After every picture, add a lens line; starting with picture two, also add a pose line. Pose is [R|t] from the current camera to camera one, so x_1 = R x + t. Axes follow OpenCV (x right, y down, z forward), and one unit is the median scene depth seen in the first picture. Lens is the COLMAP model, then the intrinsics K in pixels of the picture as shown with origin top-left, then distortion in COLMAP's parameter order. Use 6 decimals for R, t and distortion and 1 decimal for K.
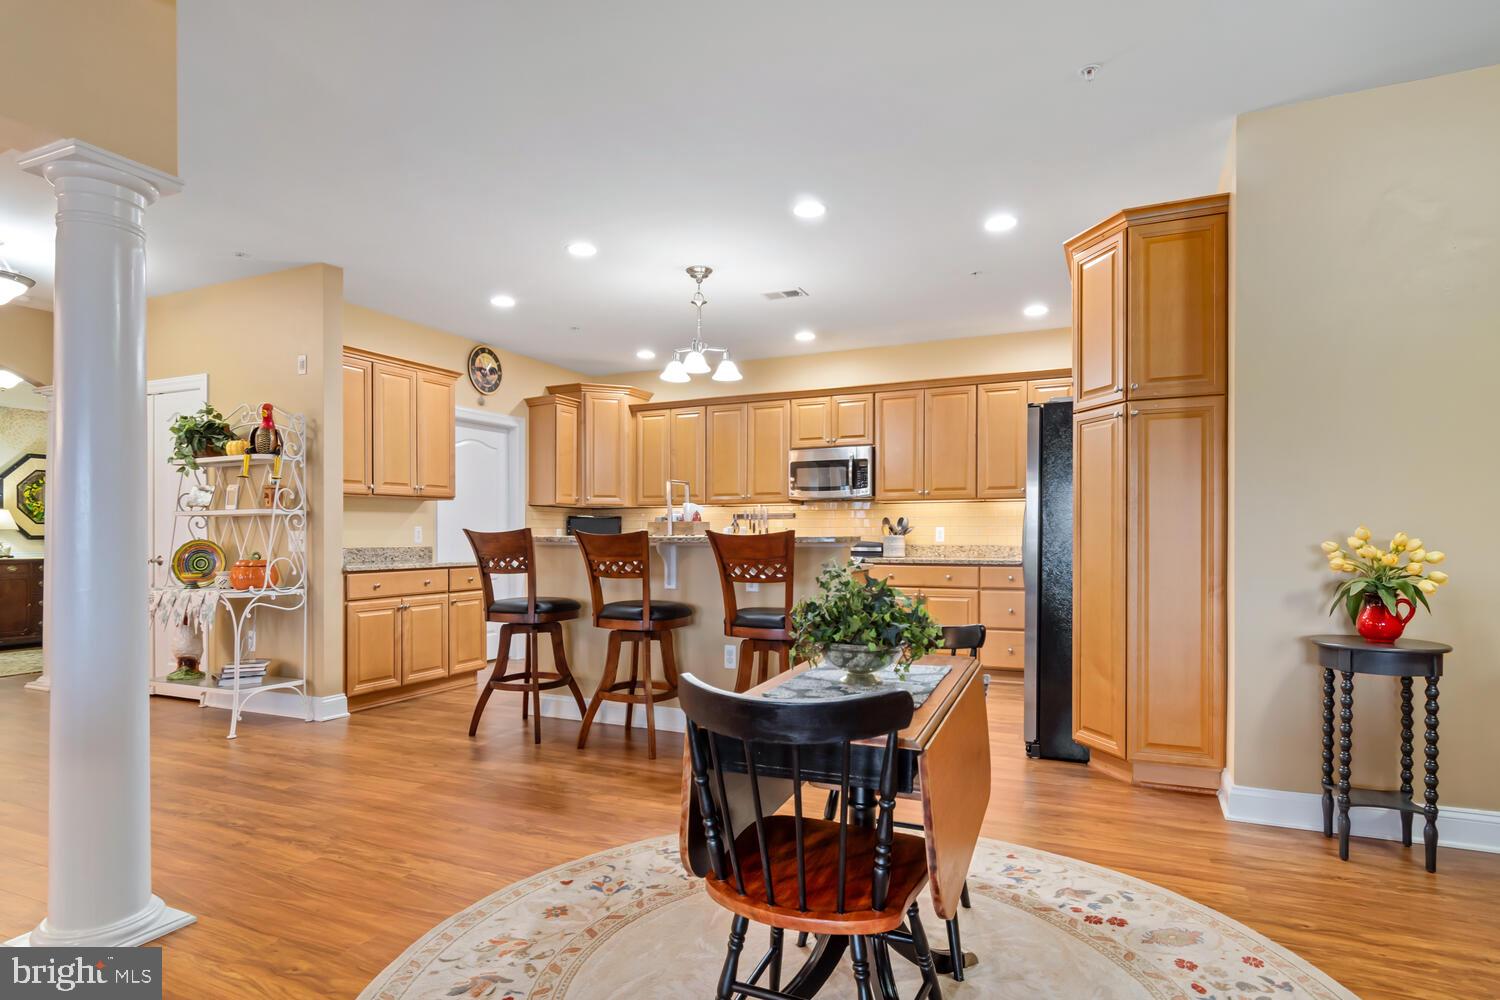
lens RADIAL K [[791.0, 0, 720.2], [0, 791.0, 541.7], [0, 0, 1]] dist [0.013946, -0.008783]
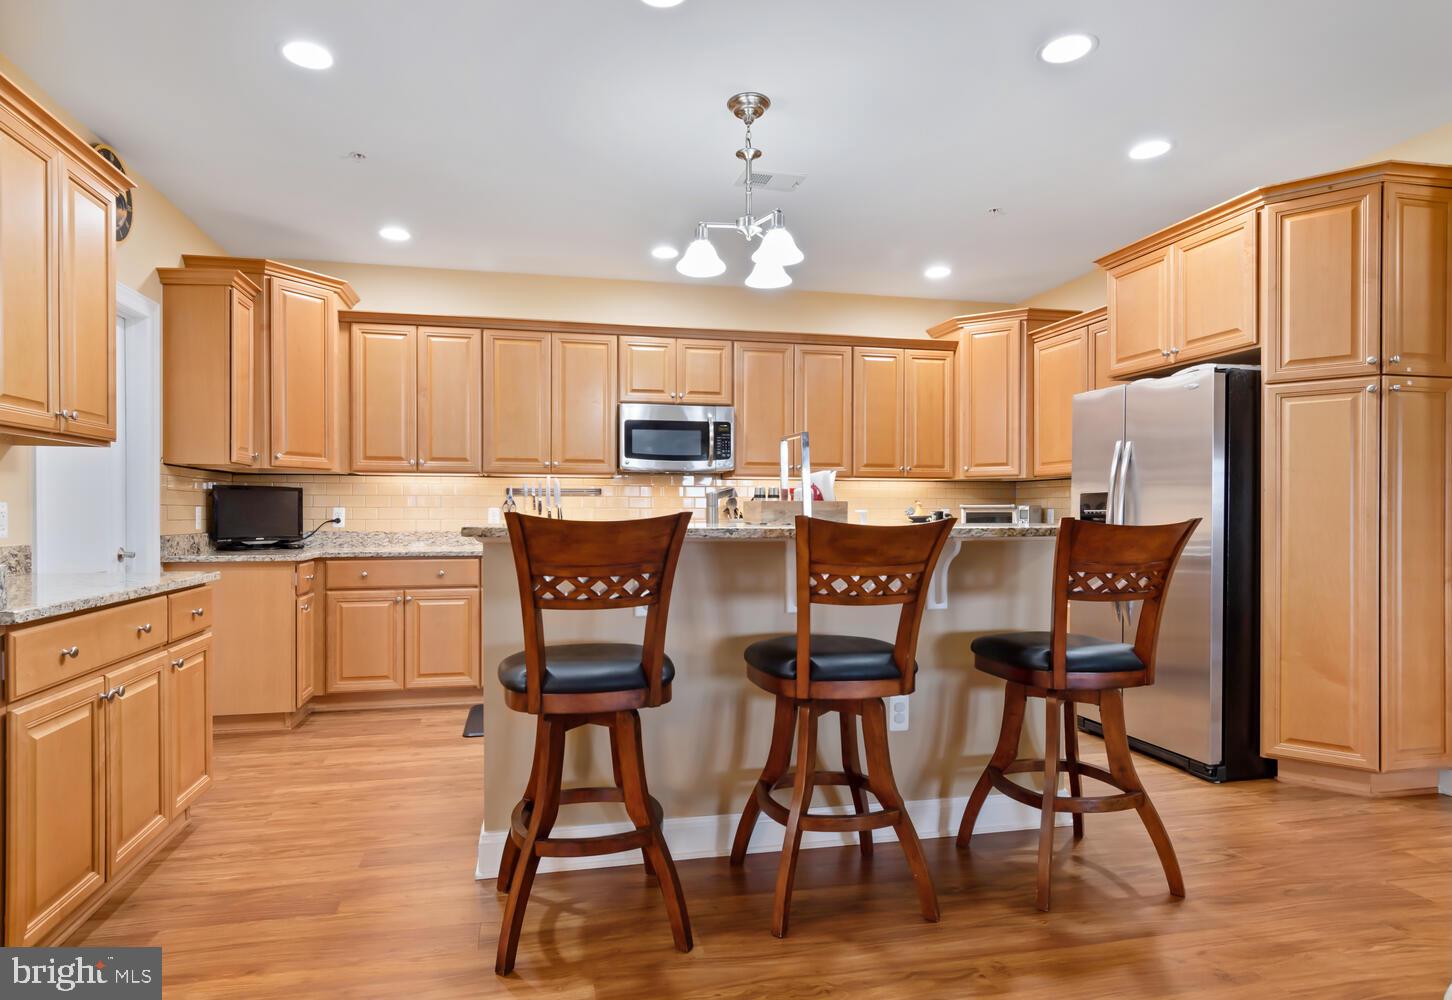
lens RADIAL K [[805.1, 0, 695.8], [0, 805.1, 522.9], [0, 0, 1]] dist [0.002461, 0.001776]
pose [[0.789692, -0.005650, 0.613478, -0.328090], [0.003109, 0.999982, 0.005208, -0.007884], [-0.613496, -0.002205, 0.789695, 0.371626]]
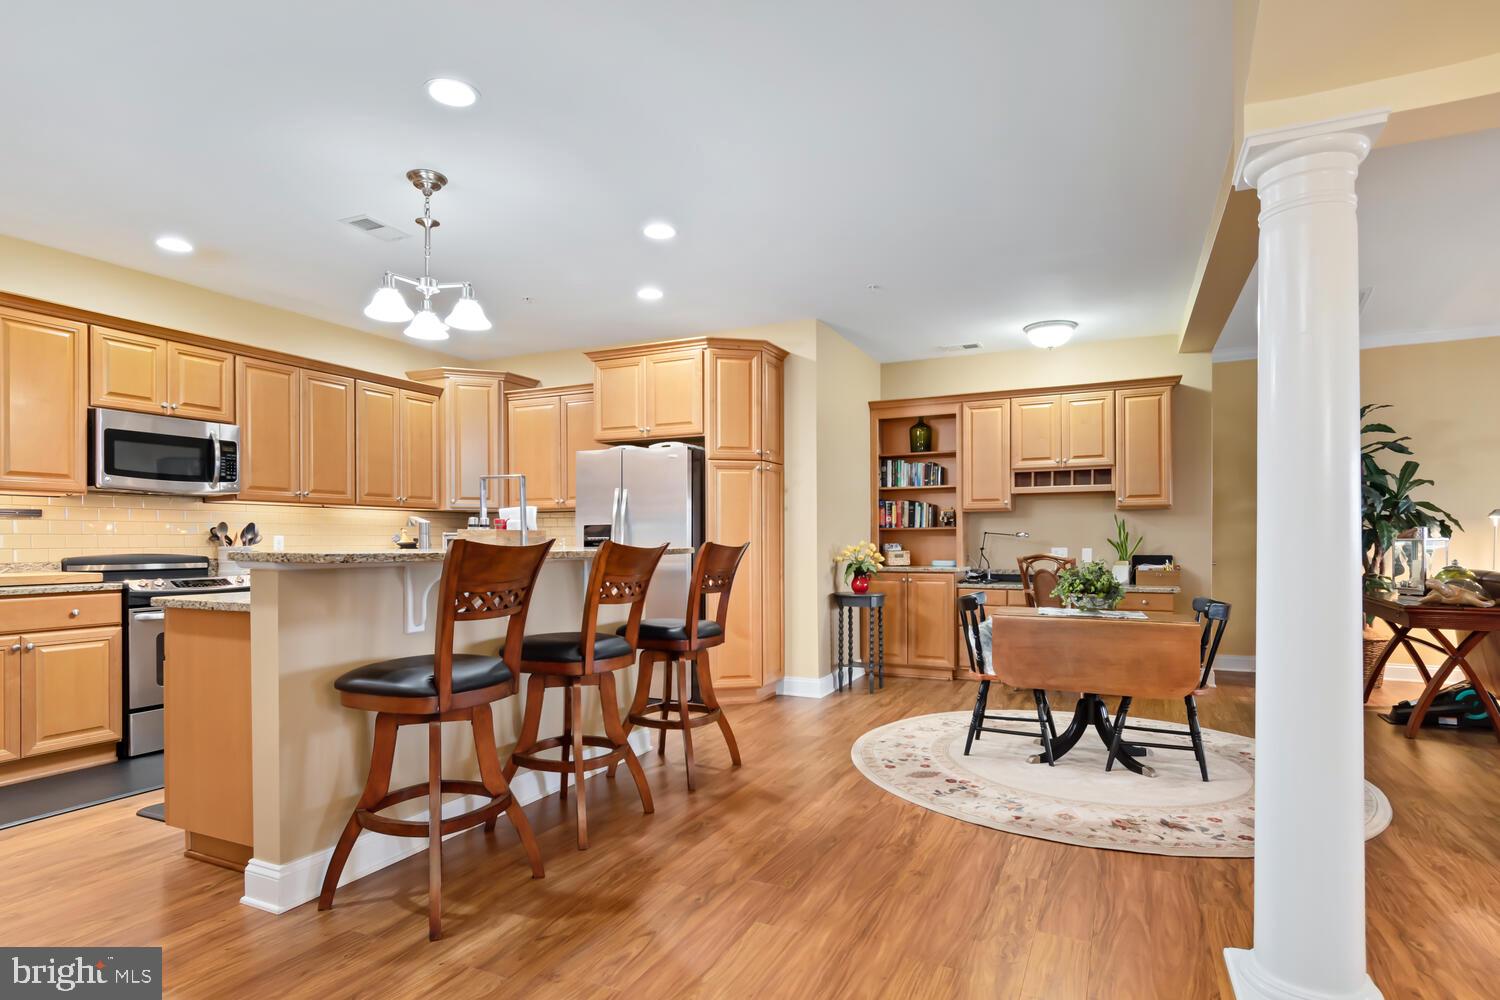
lens RADIAL K [[791.0, 0, 728.2], [0, 791.0, 550.6], [0, 0, 1]] dist [0.013946, -0.008783]
pose [[0.022364, -0.011822, 0.999680, -0.530309], [0.009295, 0.999889, 0.011617, -0.008146], [-0.999707, 0.009032, 0.022472, 0.512621]]
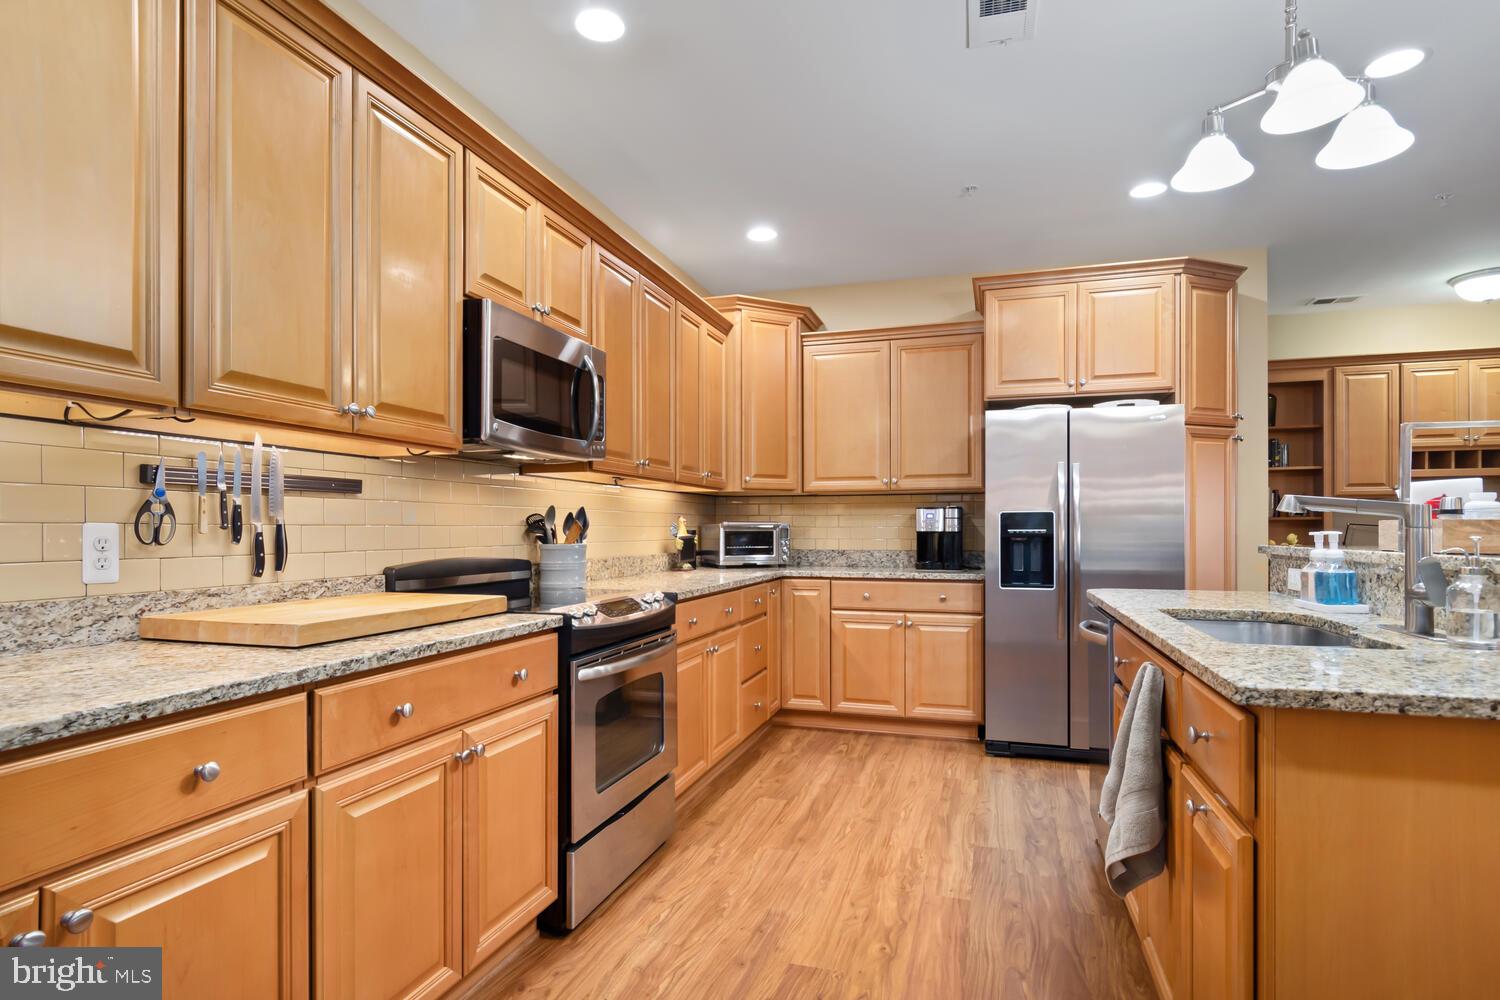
lens RADIAL K [[791.0, 0, 728.7], [0, 791.0, 530.3], [0, 0, 1]] dist [0.013946, -0.008783]
pose [[-0.126061, 0.001166, 0.992022, -0.269847], [0.008415, 0.999965, -0.000106, -0.015458], [-0.991987, 0.008335, -0.126066, 0.963664]]
